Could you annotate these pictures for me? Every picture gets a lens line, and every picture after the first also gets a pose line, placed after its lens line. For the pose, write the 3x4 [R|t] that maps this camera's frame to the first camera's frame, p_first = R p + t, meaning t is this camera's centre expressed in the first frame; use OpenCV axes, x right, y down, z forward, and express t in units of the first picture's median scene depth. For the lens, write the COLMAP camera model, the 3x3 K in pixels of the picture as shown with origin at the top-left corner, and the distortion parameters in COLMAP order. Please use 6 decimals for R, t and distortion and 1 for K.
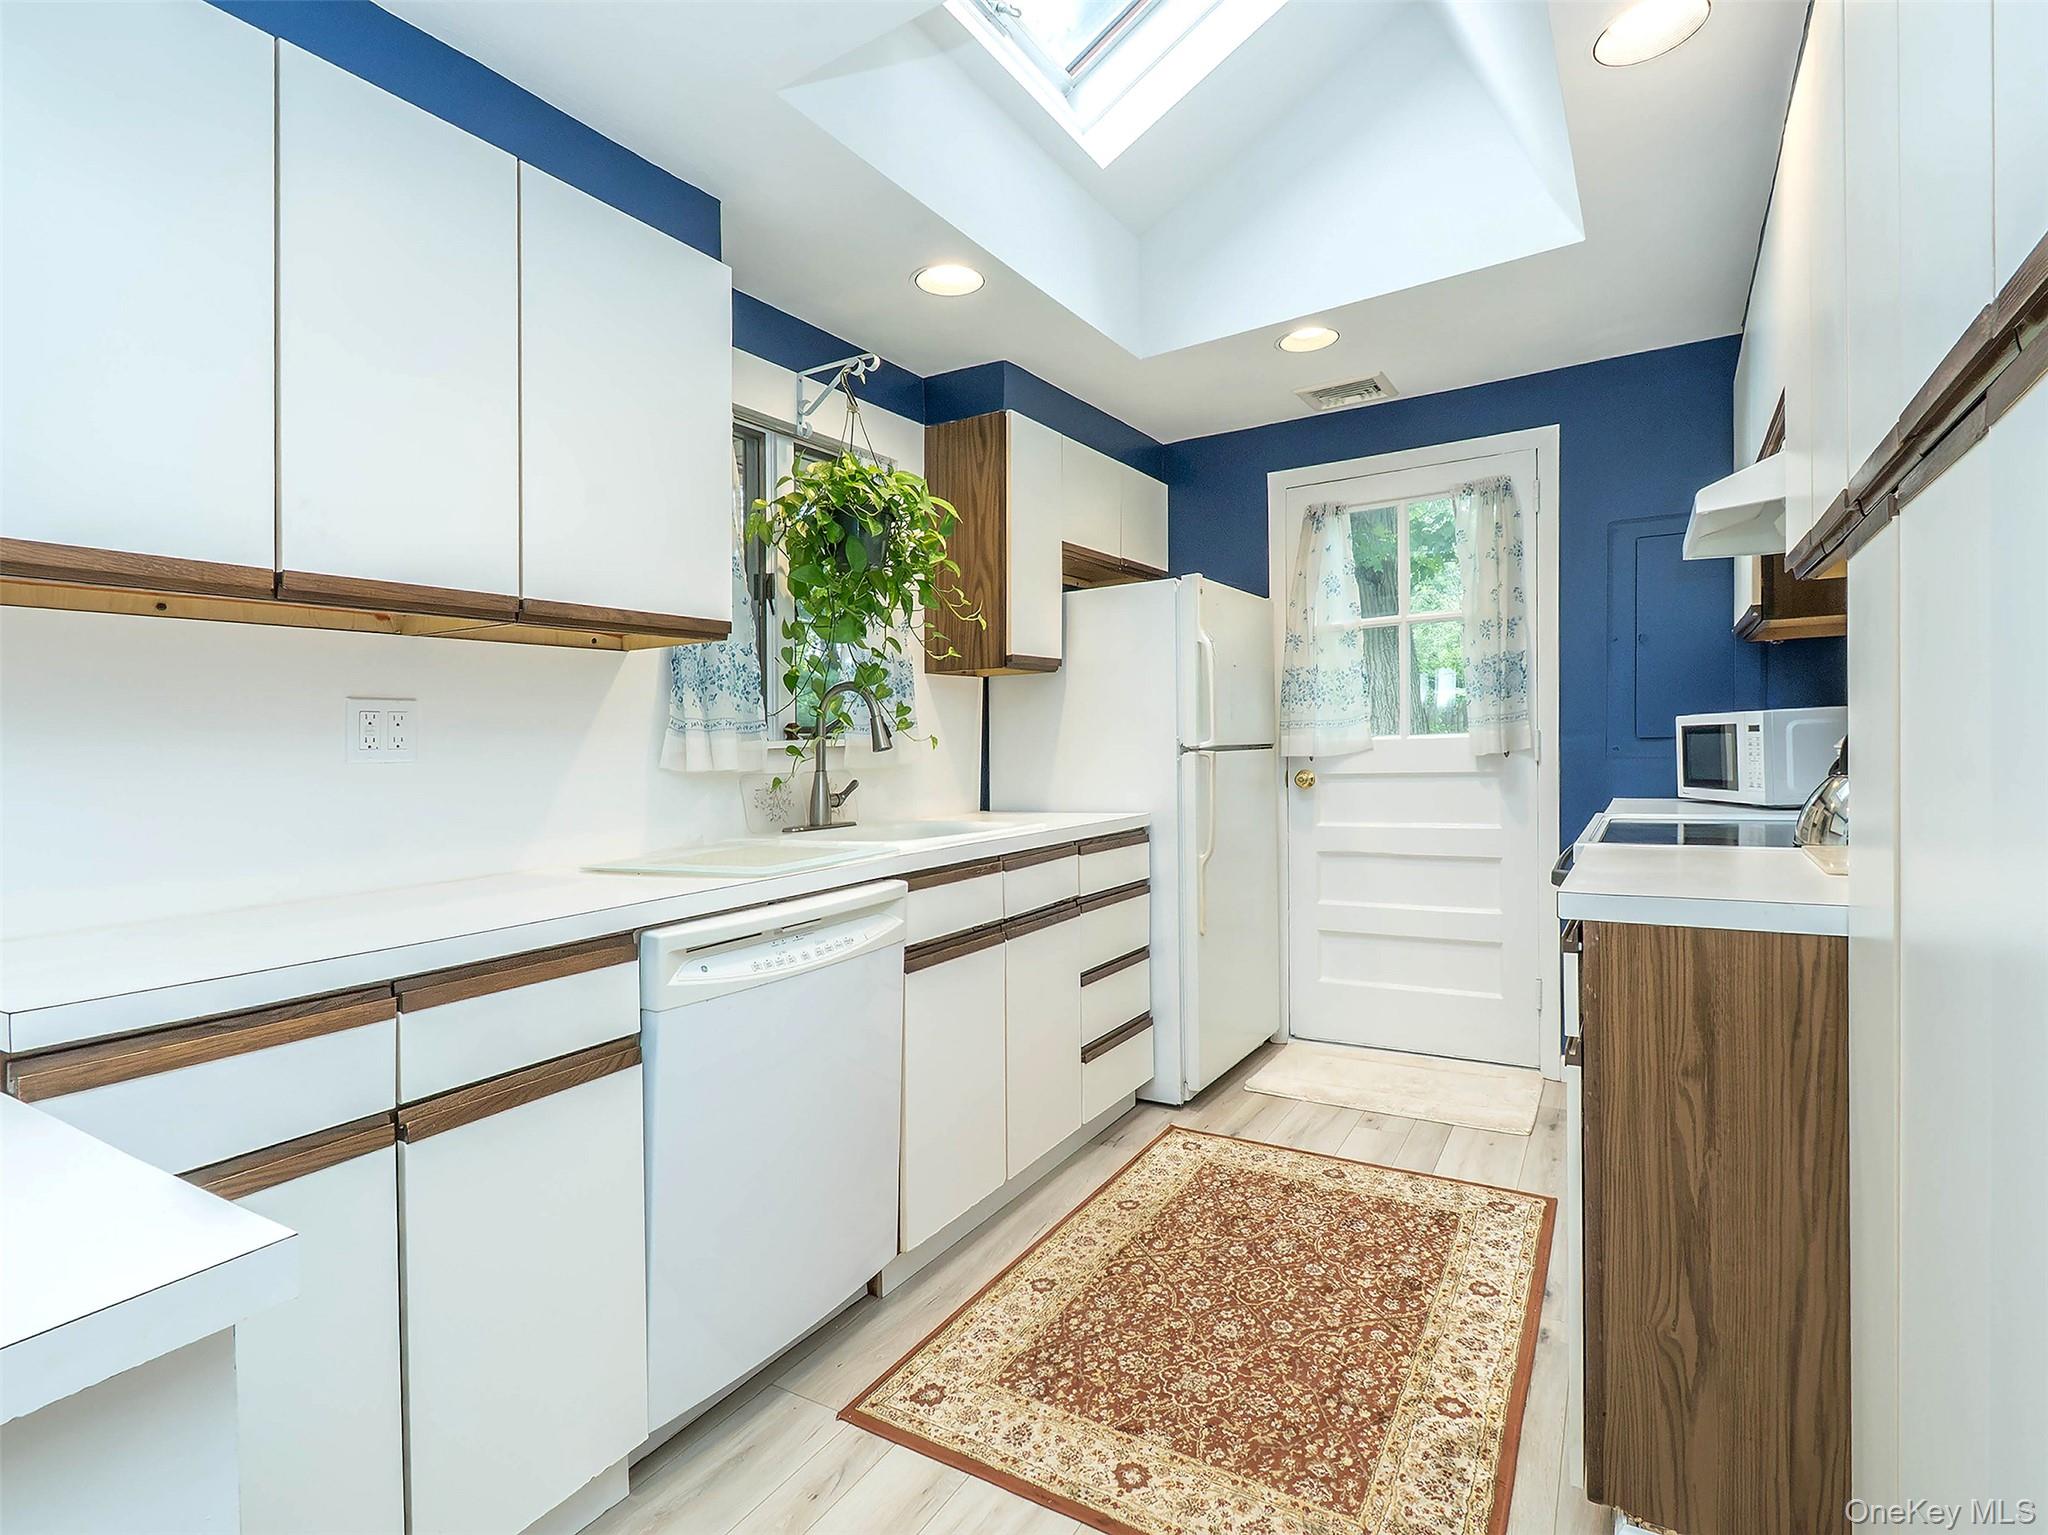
lens RADIAL K [[1011.0, 0, 975.7], [0, 1011.0, 739.1], [0, 0, 1]] dist [0.012210, -0.005512]
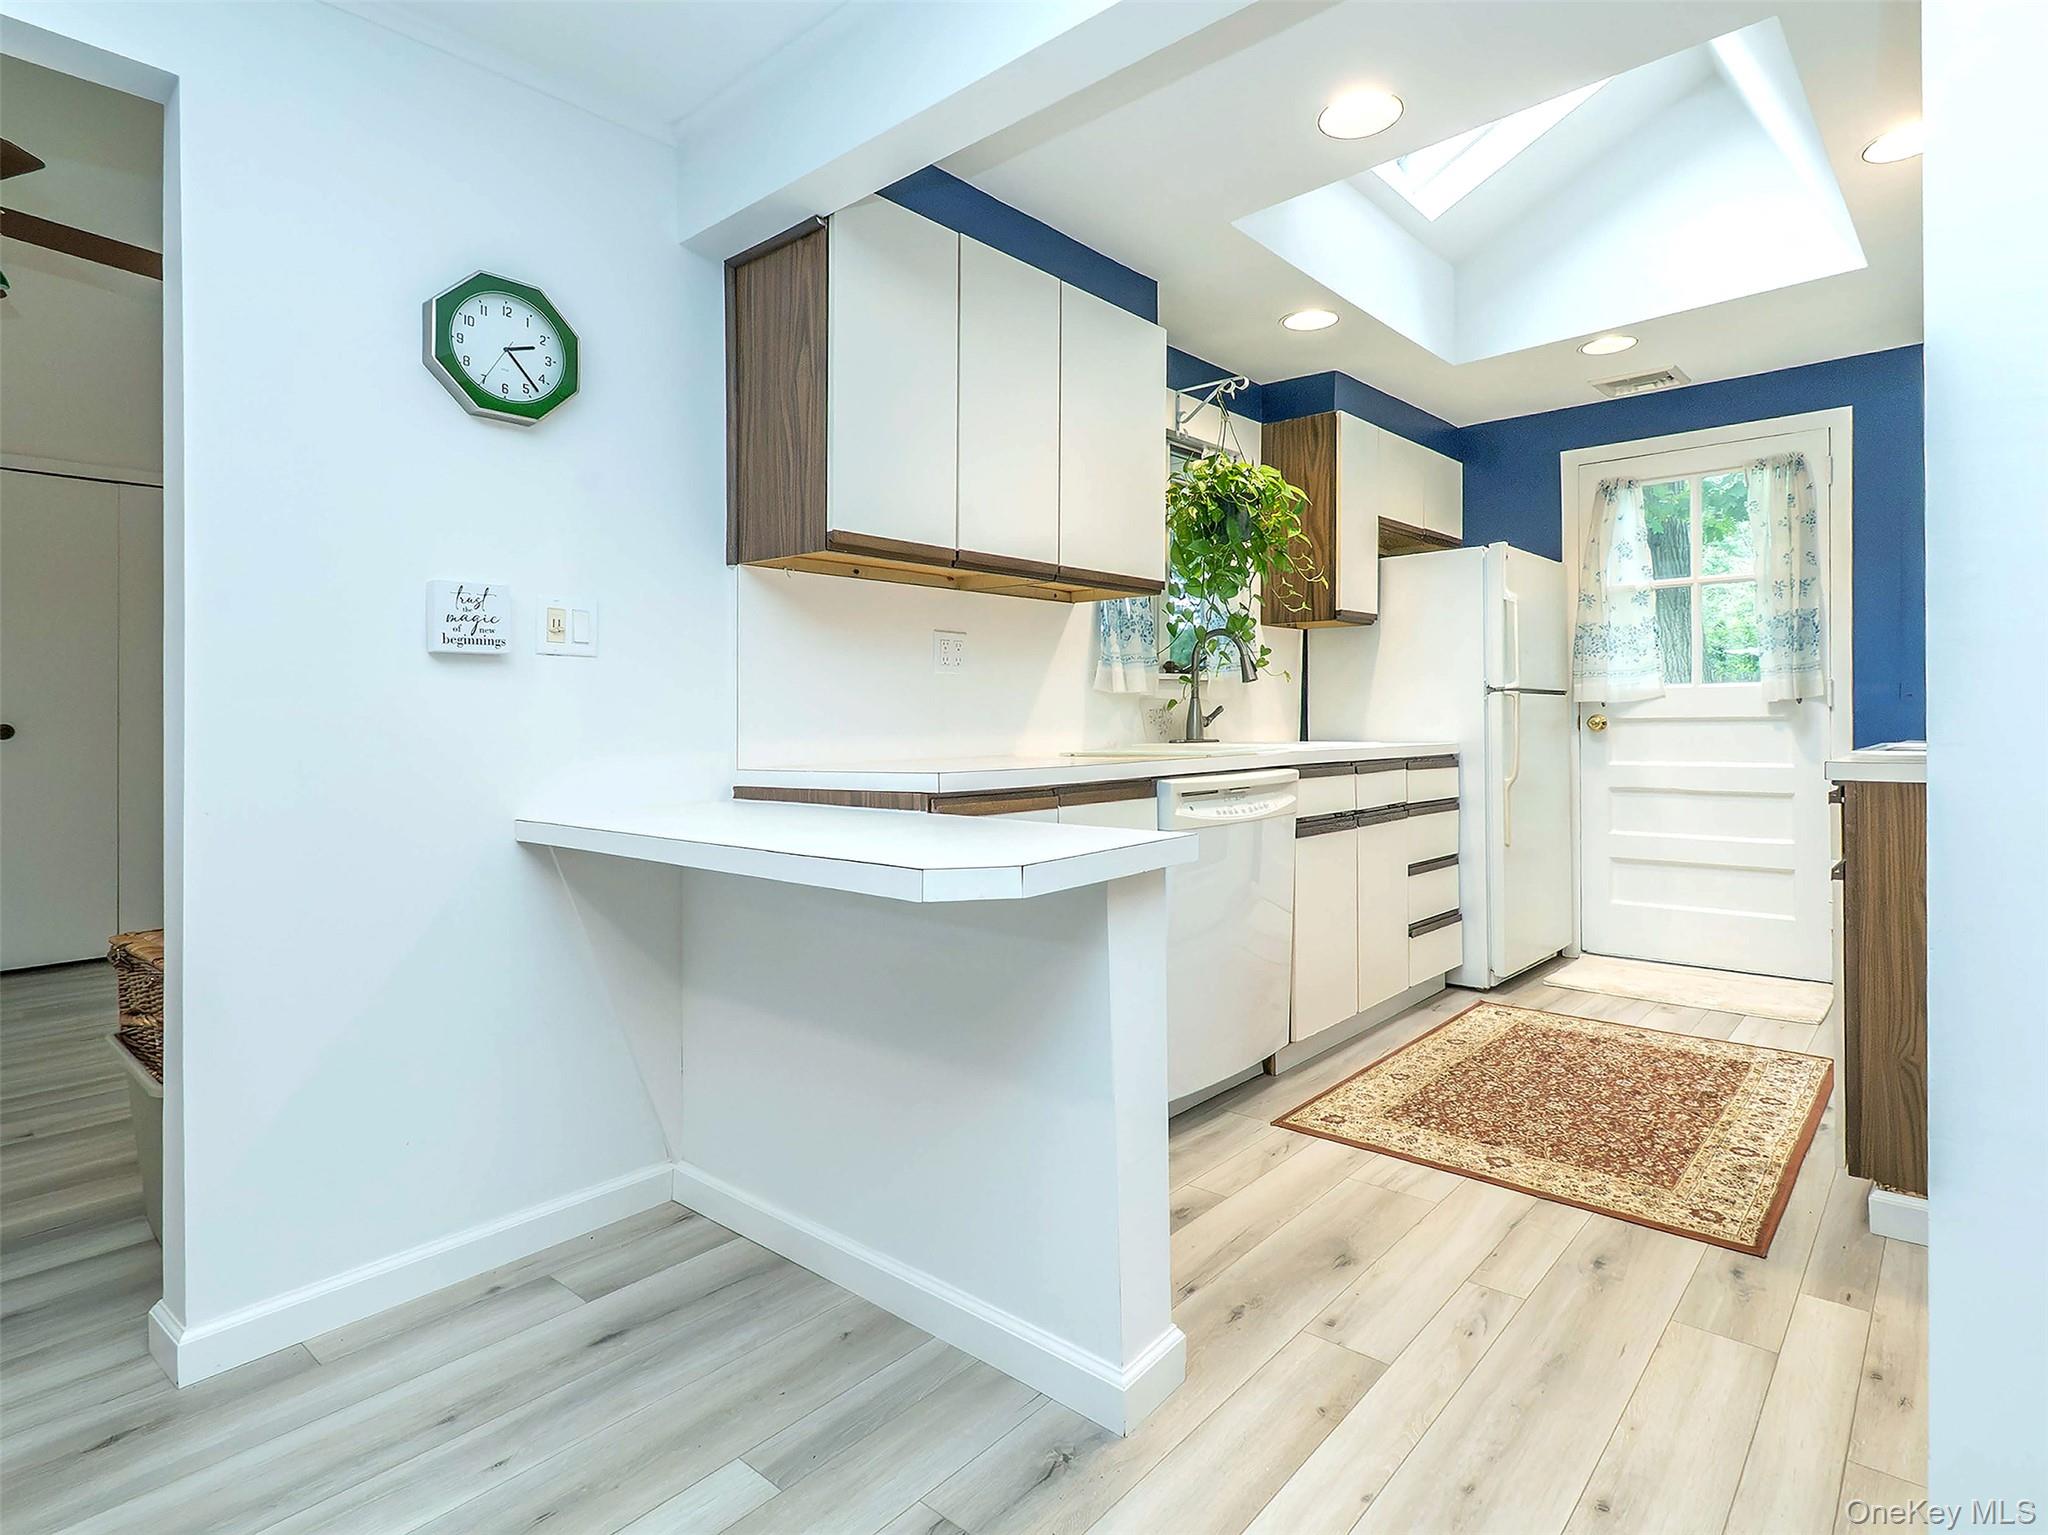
lens RADIAL K [[1051.2, 0, 977.8], [0, 1051.2, 676.8], [0, 0, 1]] dist [0.010457, -0.001682]
pose [[0.982284, 0.015900, -0.186724, -0.177822], [-0.021590, 0.999361, -0.028480, 0.049631], [0.186152, 0.032007, 0.982000, -0.375574]]
